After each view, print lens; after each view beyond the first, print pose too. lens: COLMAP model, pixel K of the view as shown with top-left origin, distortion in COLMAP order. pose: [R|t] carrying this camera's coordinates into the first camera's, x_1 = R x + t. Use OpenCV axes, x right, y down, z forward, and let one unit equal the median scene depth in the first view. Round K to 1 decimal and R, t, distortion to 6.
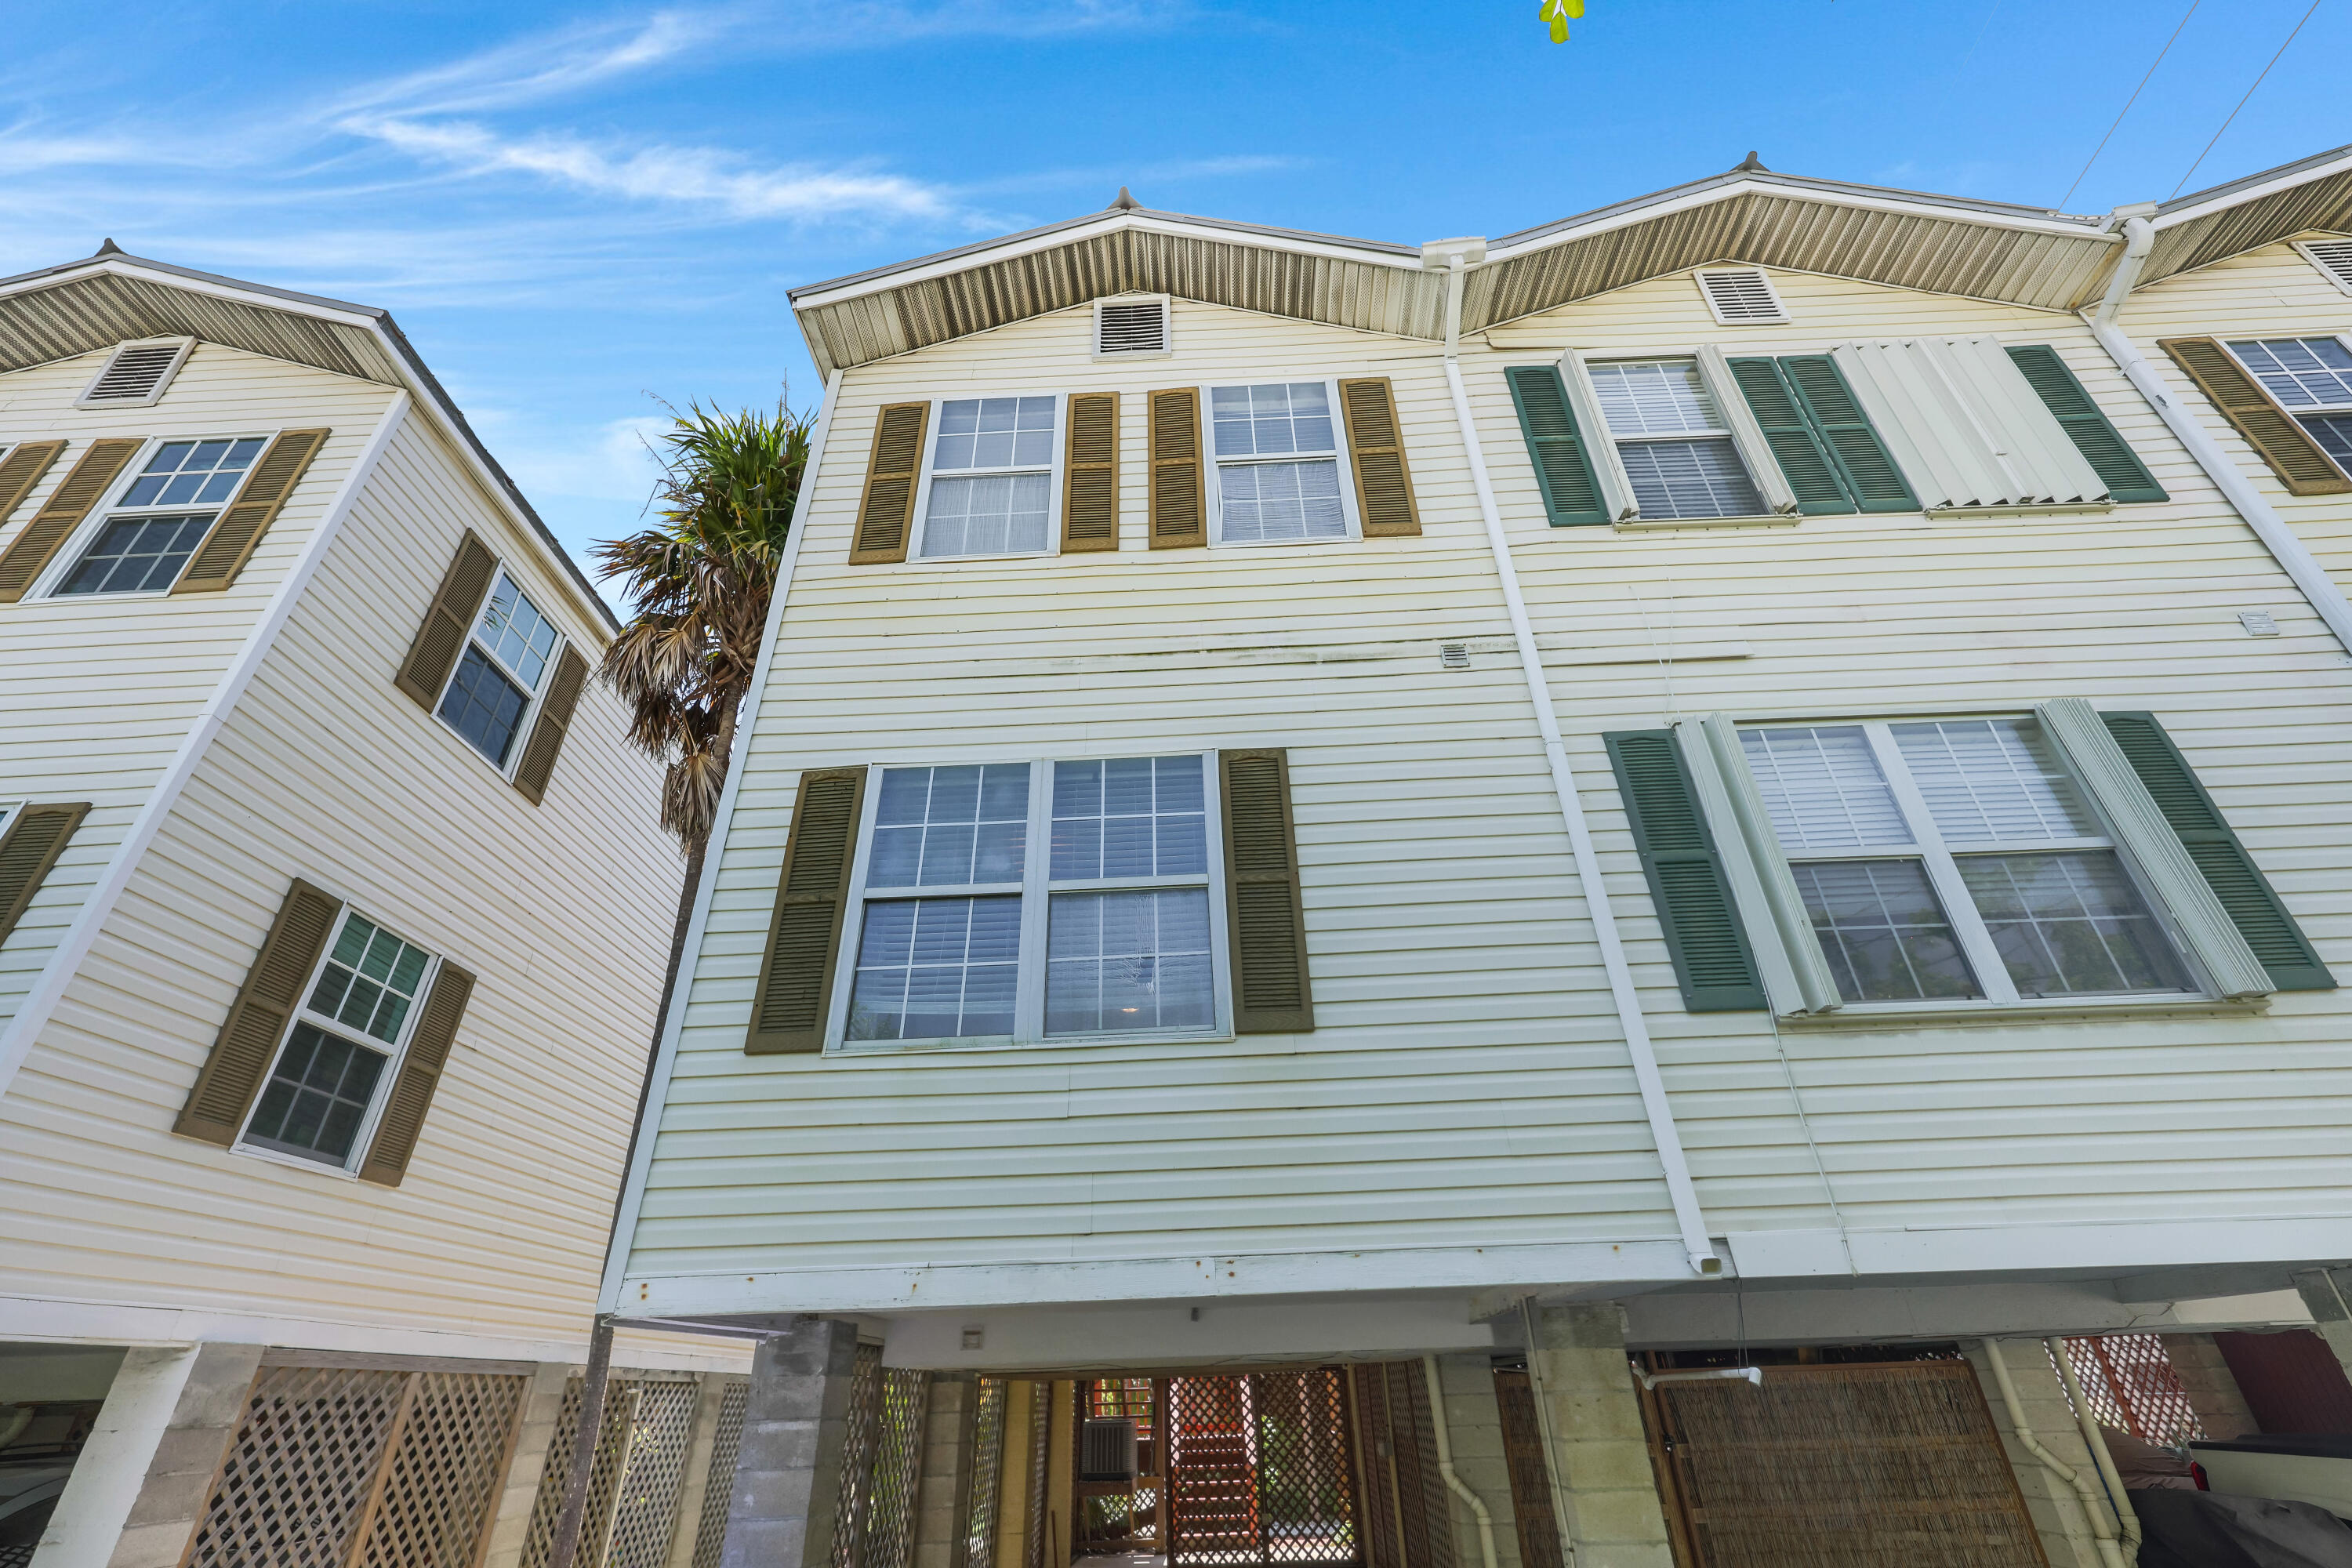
lens RADIAL K [[1000.7, 0, 1155.9], [0, 1000.7, 782.3], [0, 0, 1]] dist [-0.002665, -0.000093]
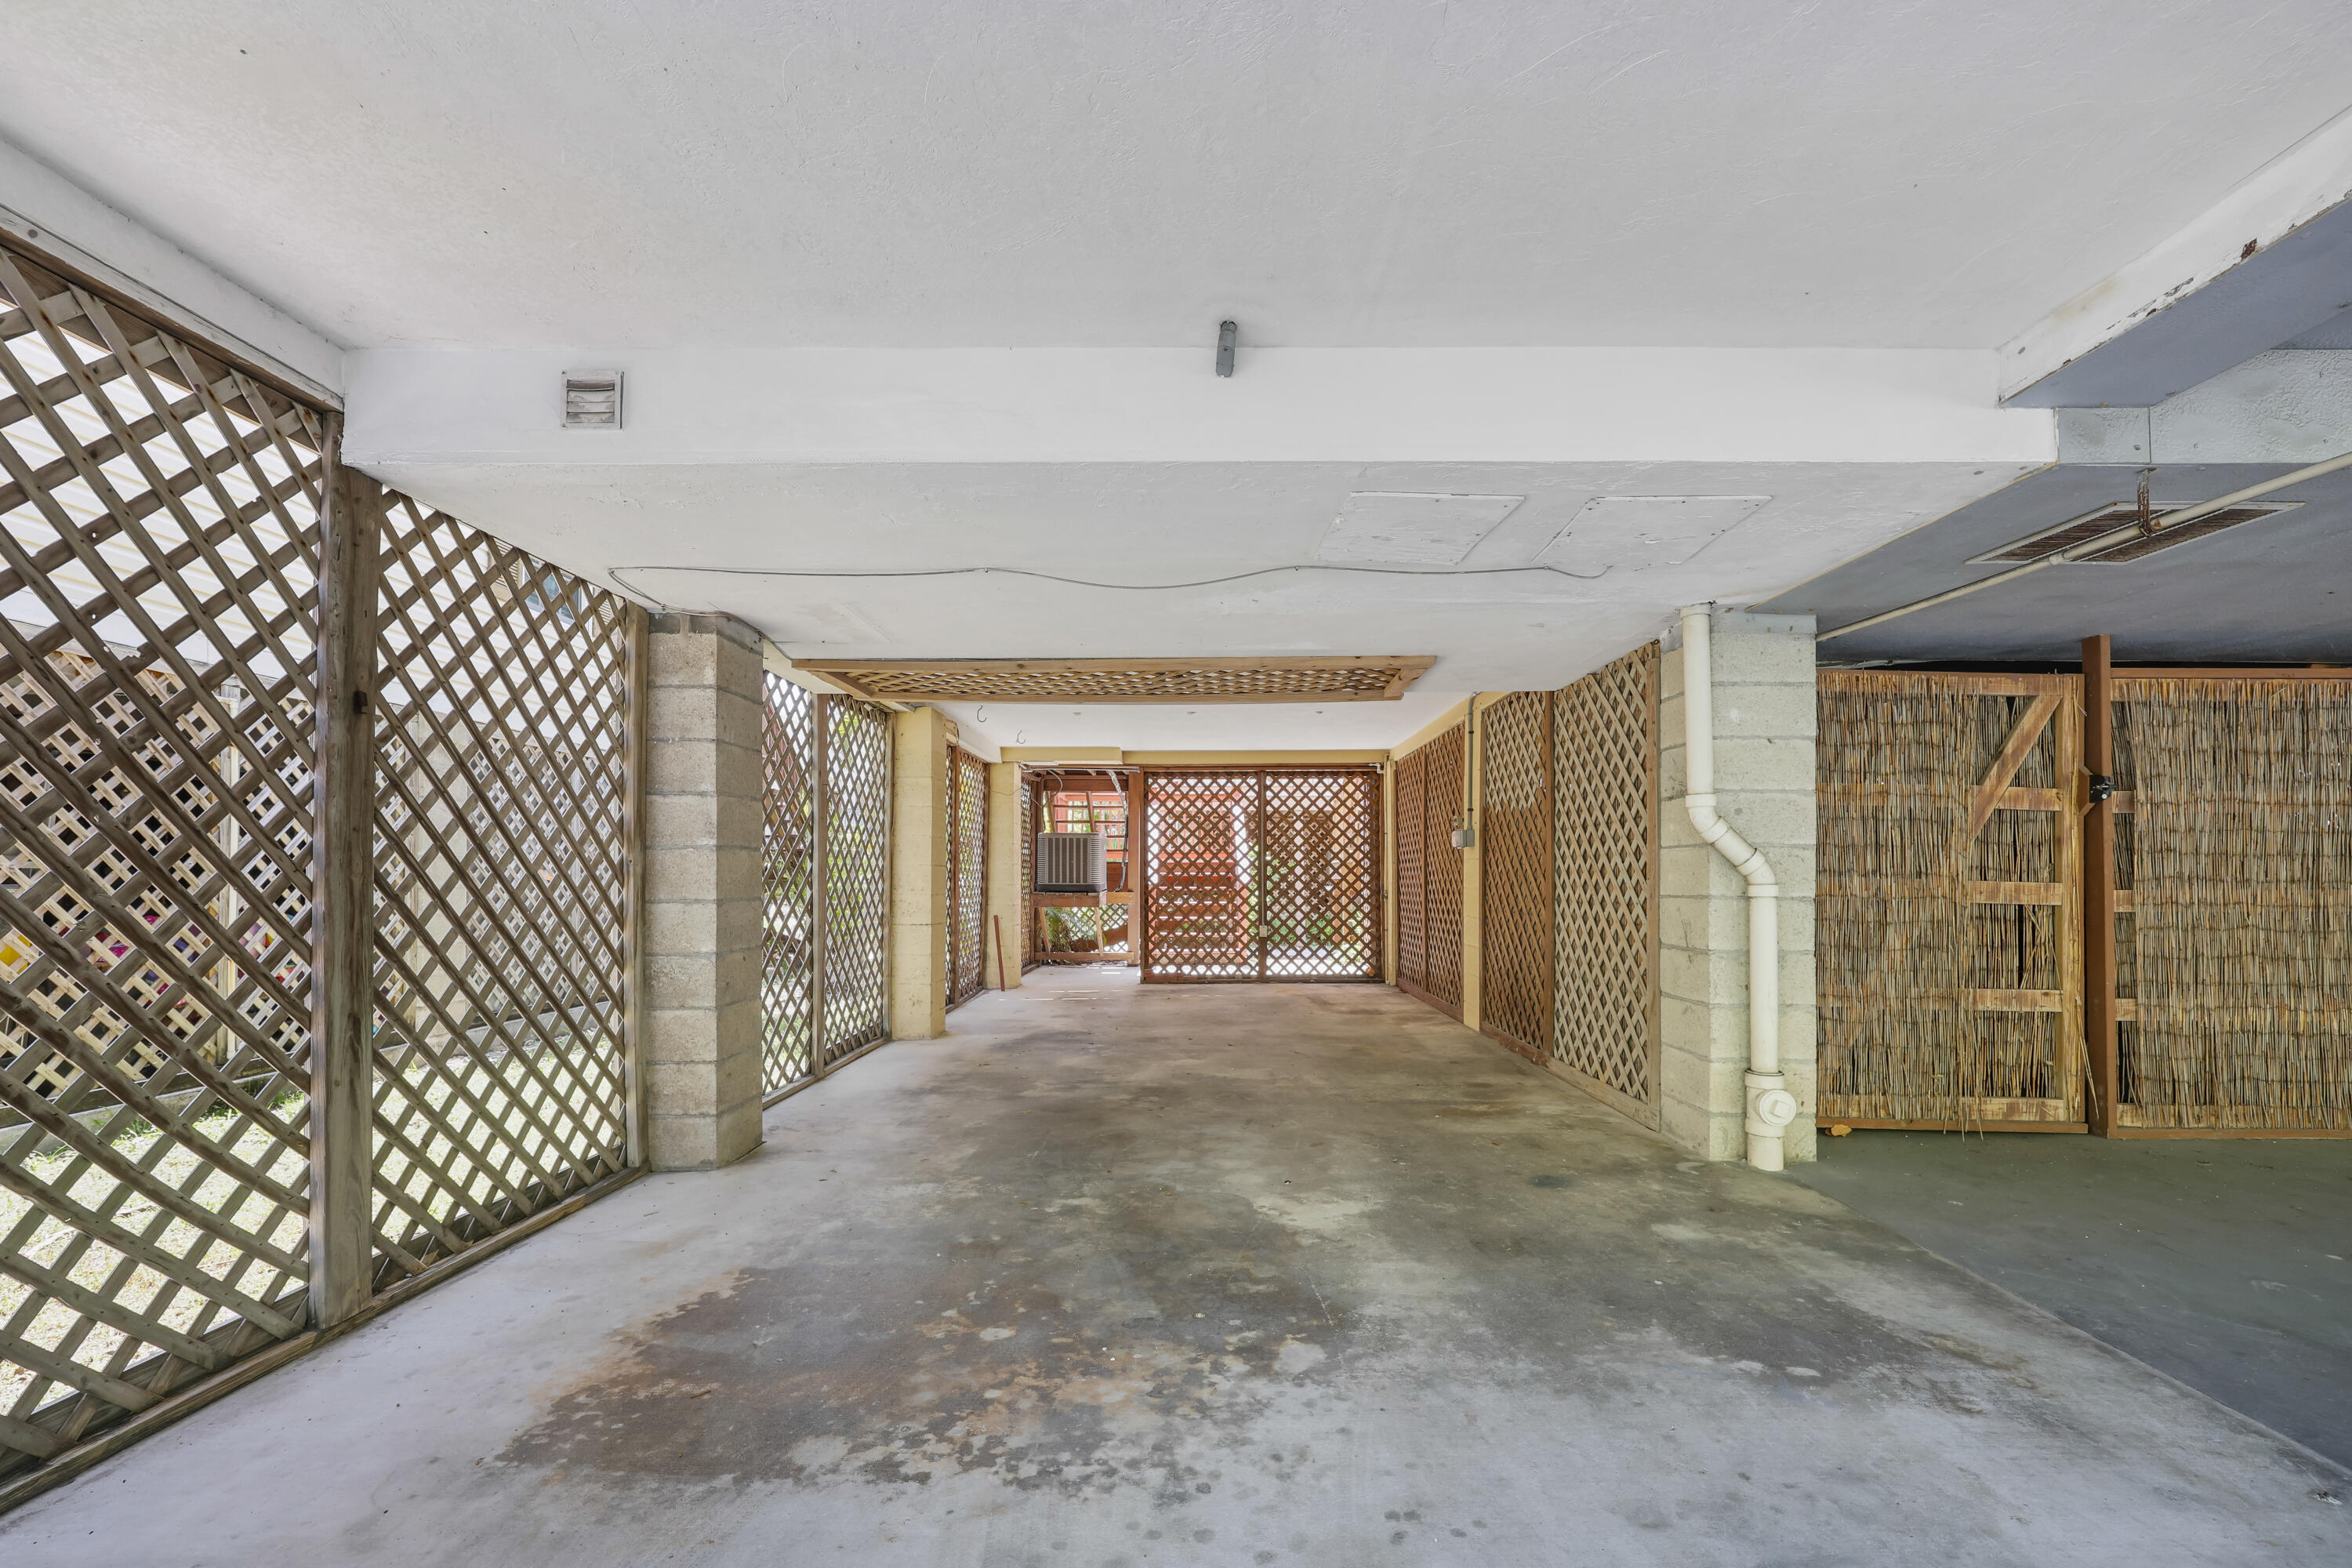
lens RADIAL K [[1000.7, 0, 1129.8], [0, 1000.7, 864.0], [0, 0, 1]] dist [-0.002665, -0.000093]
pose [[0.999771, 0.020494, -0.006080, 0.009124], [-0.014471, 0.858190, 0.513129, 0.431328], [0.015734, -0.512923, 0.858290, 0.518472]]
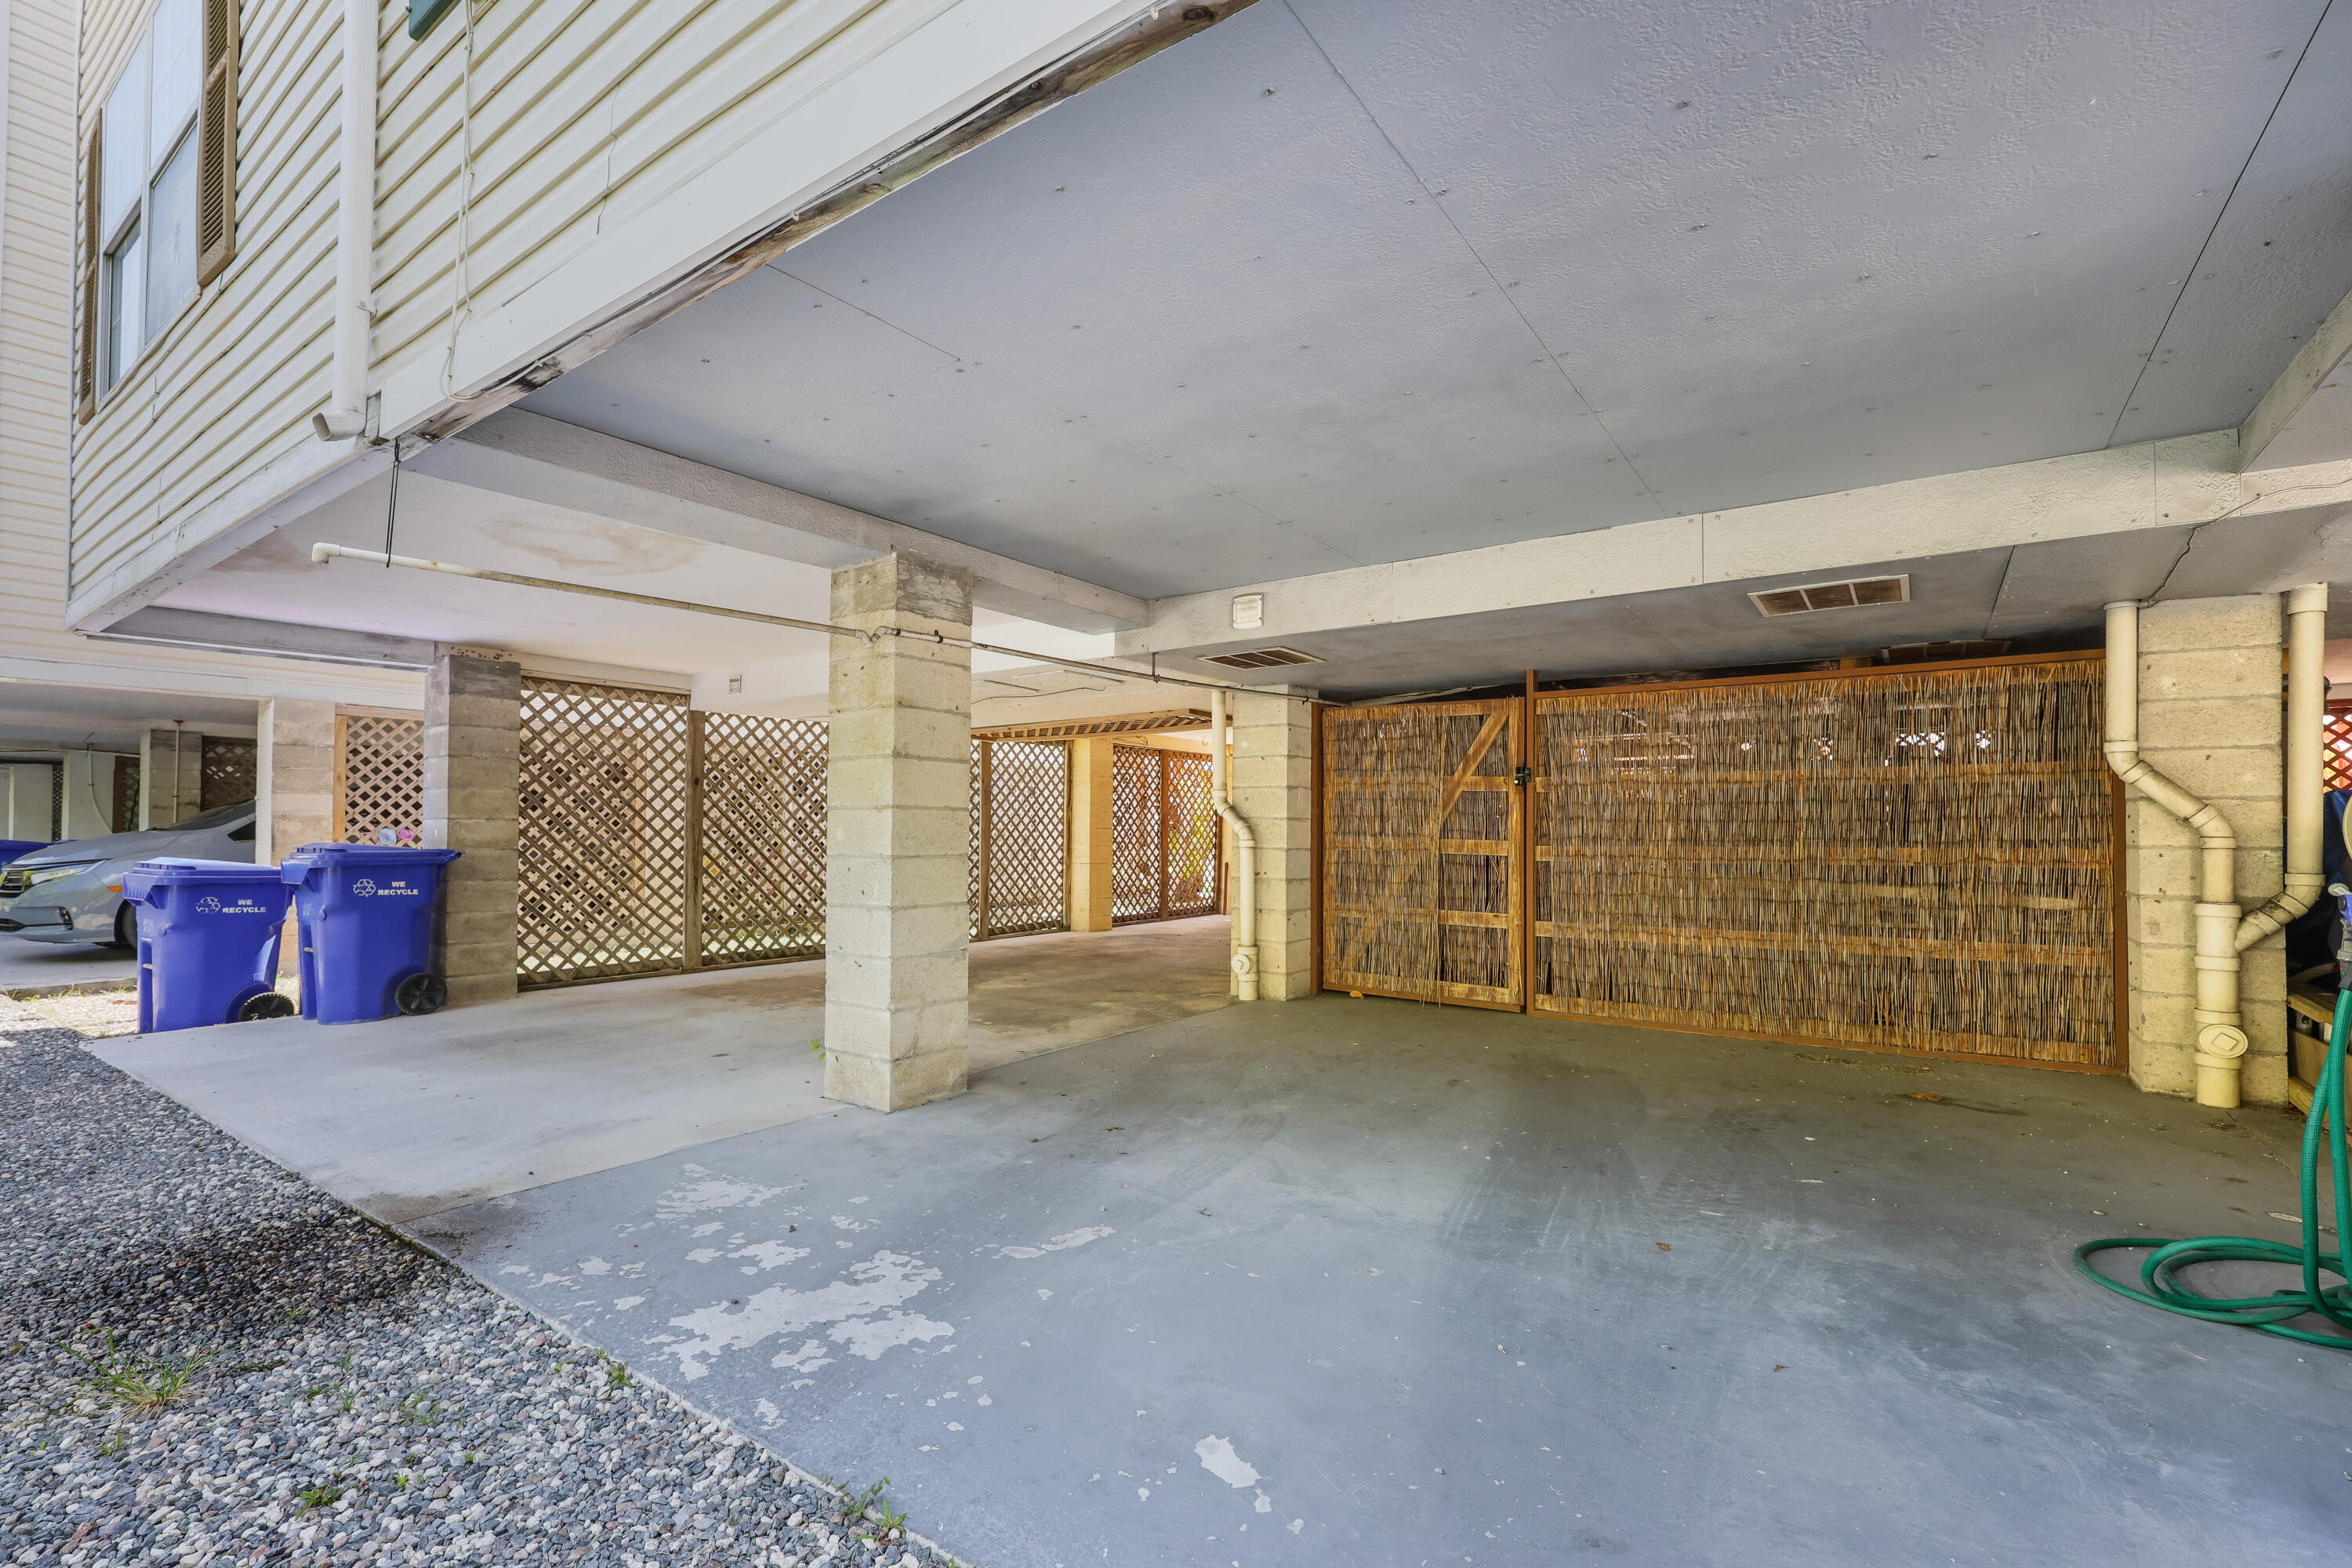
lens RADIAL K [[1000.7, 0, 1174.7], [0, 1000.7, 818.4], [0, 0, 1]] dist [-0.002665, -0.000093]
pose [[0.830845, 0.013199, -0.556347, 0.713661], [0.275396, 0.858972, 0.431653, 0.283450], [0.483584, -0.511852, 0.710038, 0.308286]]
